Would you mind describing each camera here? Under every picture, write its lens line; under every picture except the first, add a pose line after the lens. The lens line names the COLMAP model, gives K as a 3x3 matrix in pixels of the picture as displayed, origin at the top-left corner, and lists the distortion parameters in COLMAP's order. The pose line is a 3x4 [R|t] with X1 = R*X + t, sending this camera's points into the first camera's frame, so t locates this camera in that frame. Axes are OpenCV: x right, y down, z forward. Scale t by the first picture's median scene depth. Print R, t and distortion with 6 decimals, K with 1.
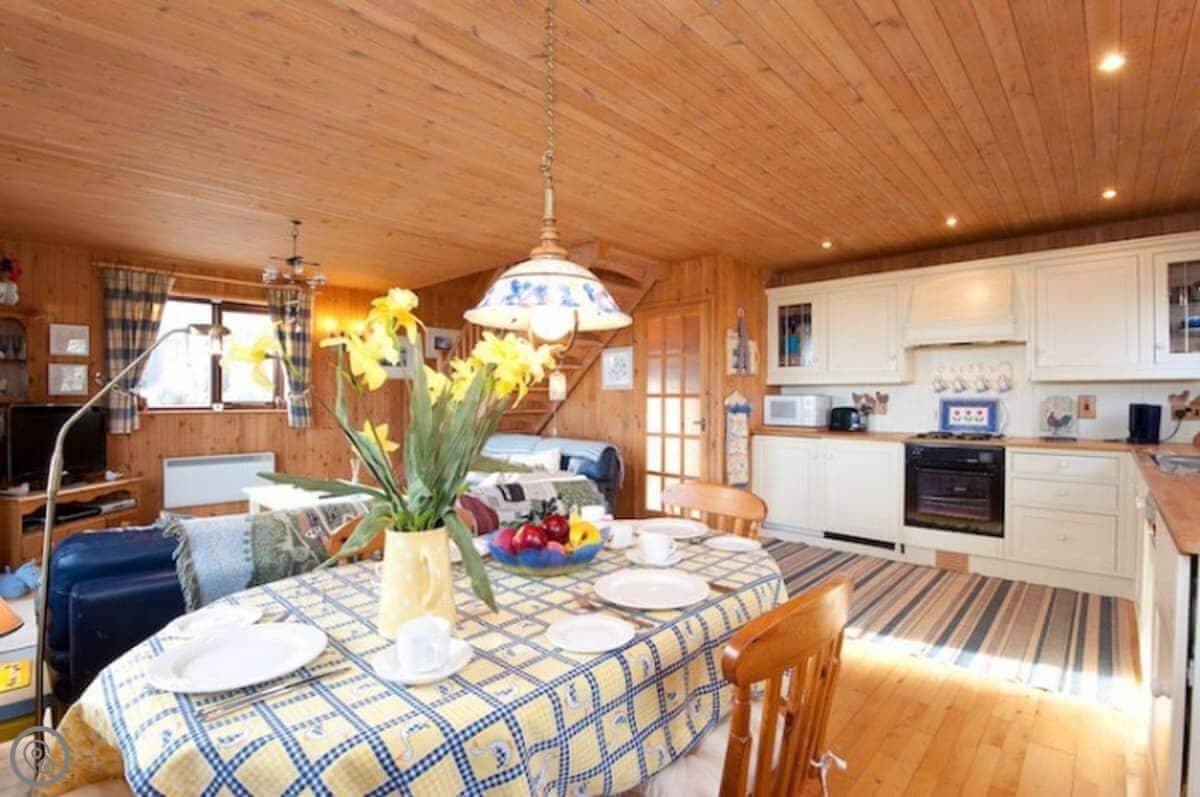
lens RADIAL K [[550.4, 0, 602.4], [0, 550.4, 400.7], [0, 0, 1]] dist [-0.012252, -0.018205]
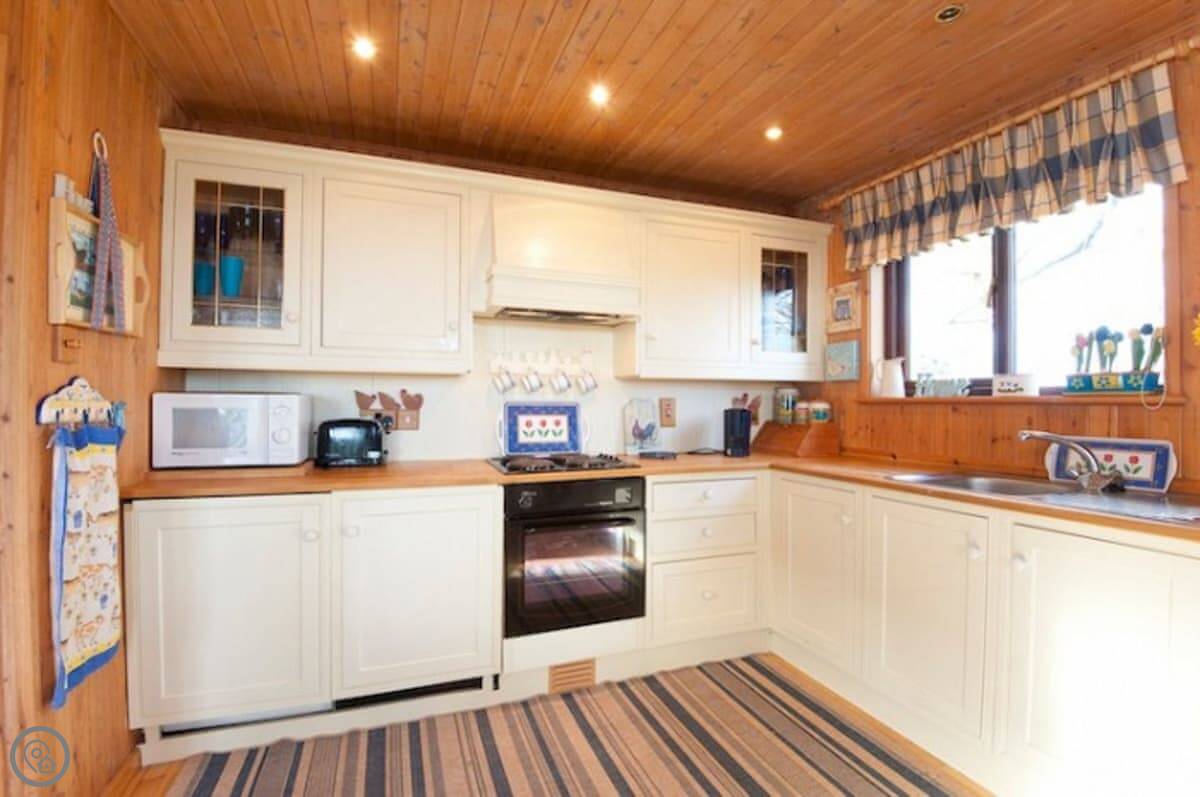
lens RADIAL K [[550.4, 0, 602.4], [0, 550.4, 400.7], [0, 0, 1]] dist [-0.012252, -0.018205]
pose [[0.441733, 0.002683, 0.897142, 0.117611], [0.000771, 0.999994, -0.003371, -0.003381], [-0.897146, 0.002180, 0.441729, 0.711045]]
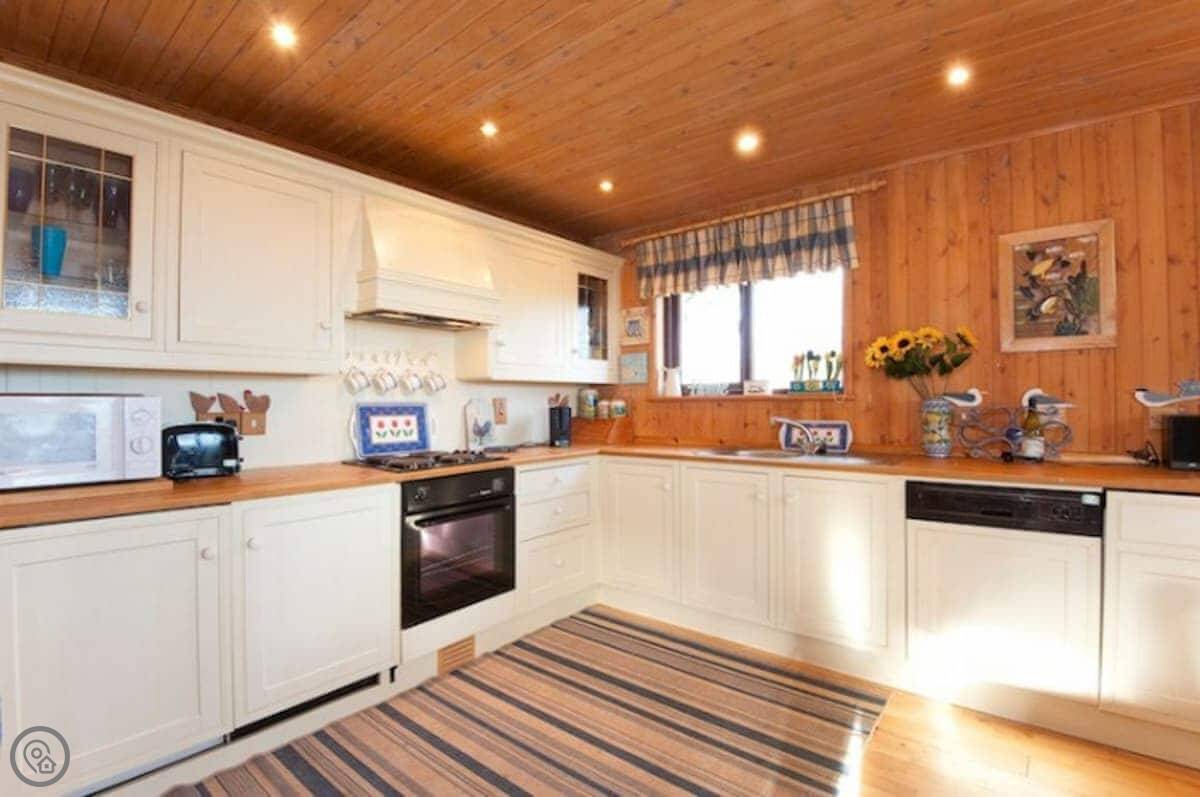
lens RADIAL K [[549.2, 0, 601.2], [0, 549.2, 401.2], [0, 0, 1]] dist [-0.009859, -0.021726]
pose [[-0.068389, -0.000314, 0.997659, -0.019486], [0.011278, 0.999936, 0.001088, -0.003790], [-0.997595, 0.011326, -0.068381, 0.877638]]
